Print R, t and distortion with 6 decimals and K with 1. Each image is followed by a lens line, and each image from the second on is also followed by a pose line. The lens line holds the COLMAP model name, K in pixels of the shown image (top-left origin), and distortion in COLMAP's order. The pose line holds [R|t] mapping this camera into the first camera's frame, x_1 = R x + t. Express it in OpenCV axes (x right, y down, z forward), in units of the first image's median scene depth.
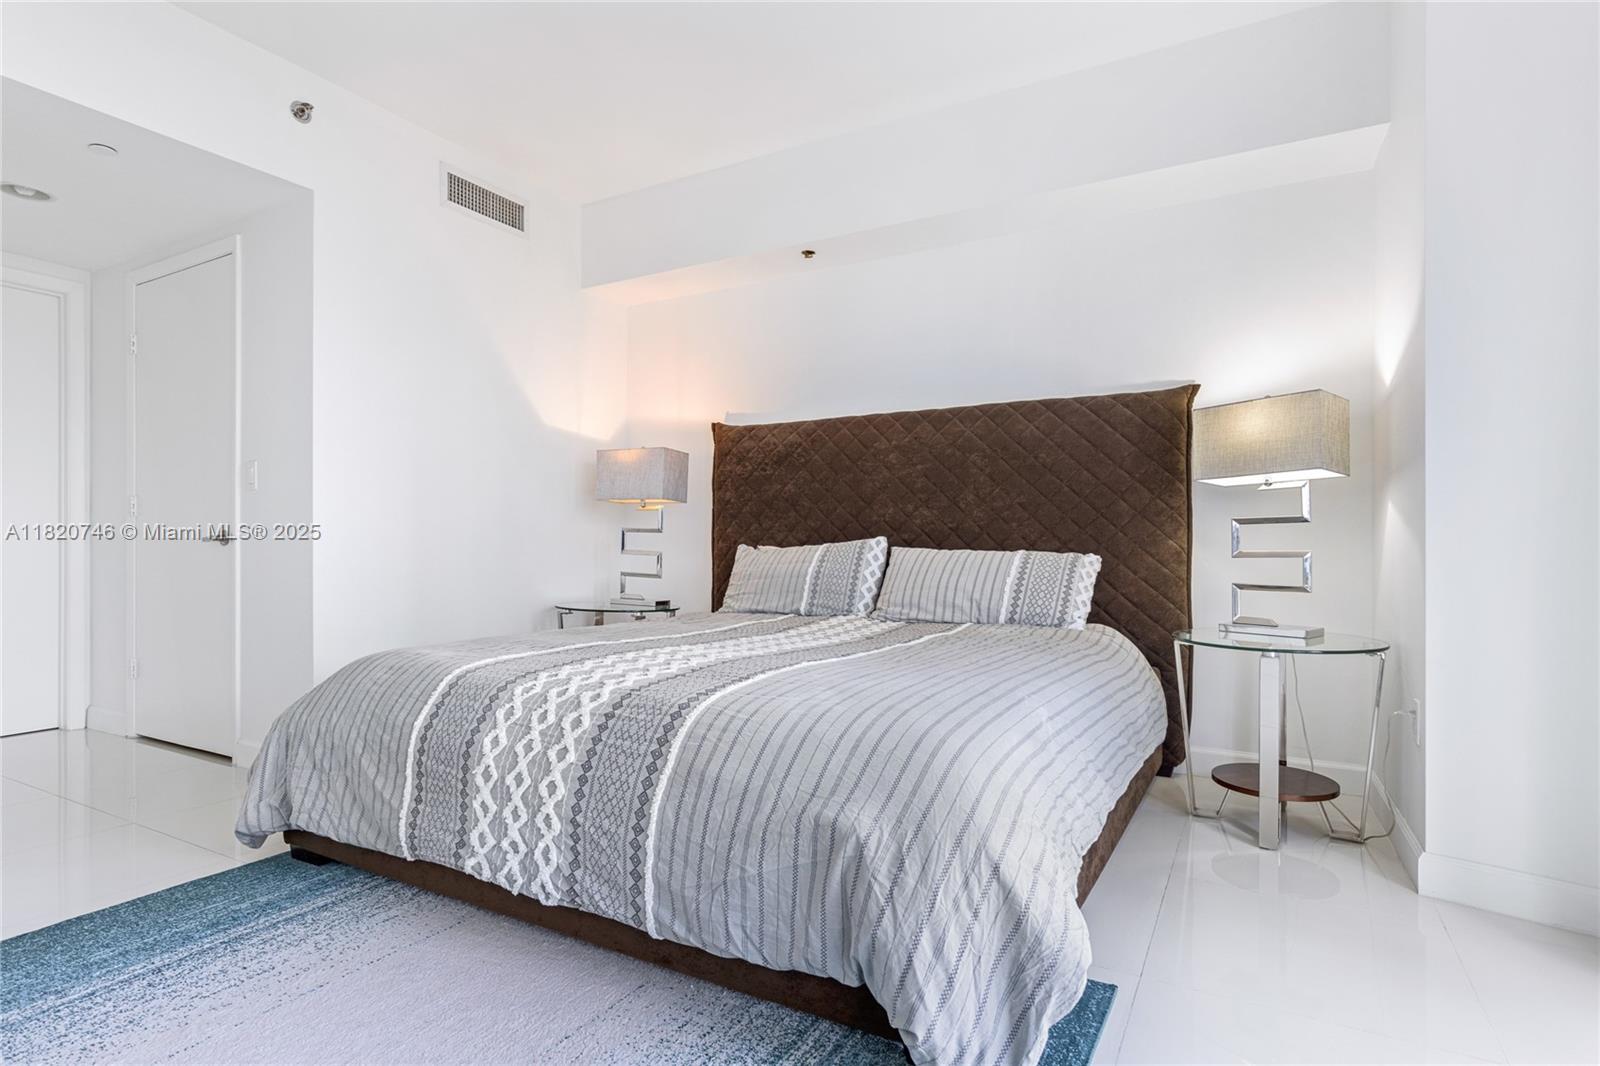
lens RADIAL K [[844.9, 0, 803.9], [0, 844.9, 532.4], [0, 0, 1]] dist [-0.001502, -0.000771]
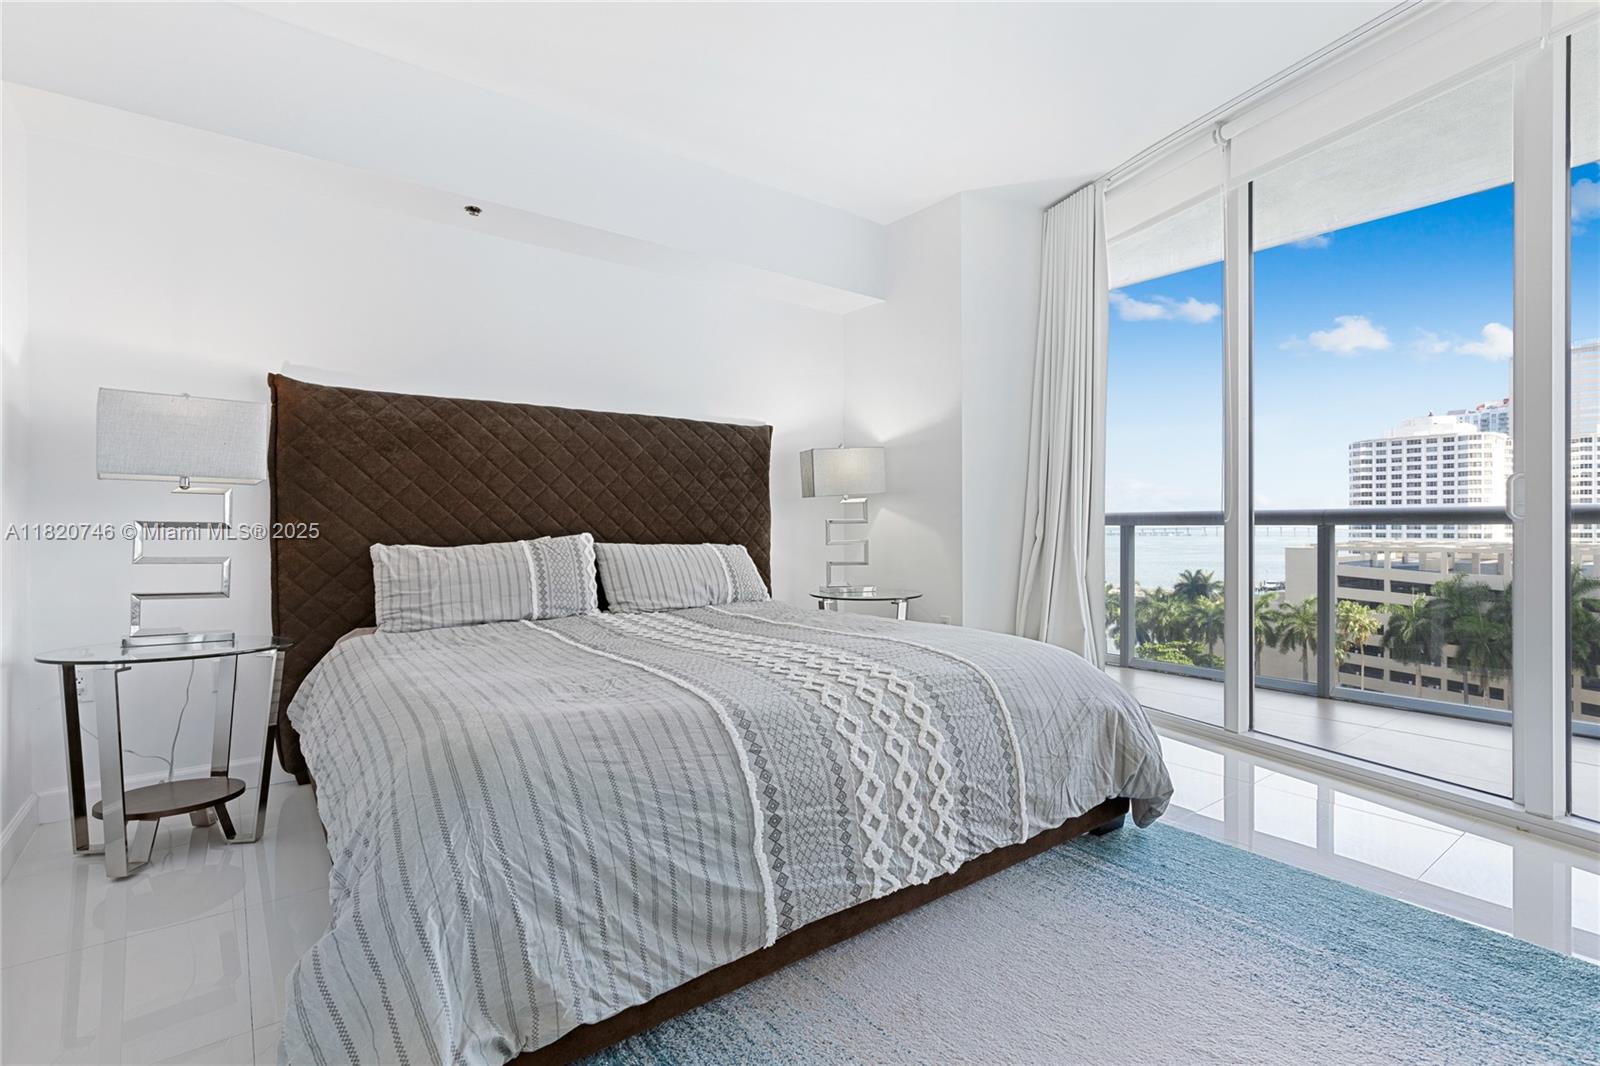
lens RADIAL K [[778.6, 0, 805.4], [0, 778.6, 535.0], [0, 0, 1]] dist [0.000209, 0.000342]
pose [[0.362007, -0.011558, 0.932104, -1.092517], [-0.006859, 0.999863, 0.015062, -0.013359], [-0.932150, -0.011846, 0.361878, 0.674092]]
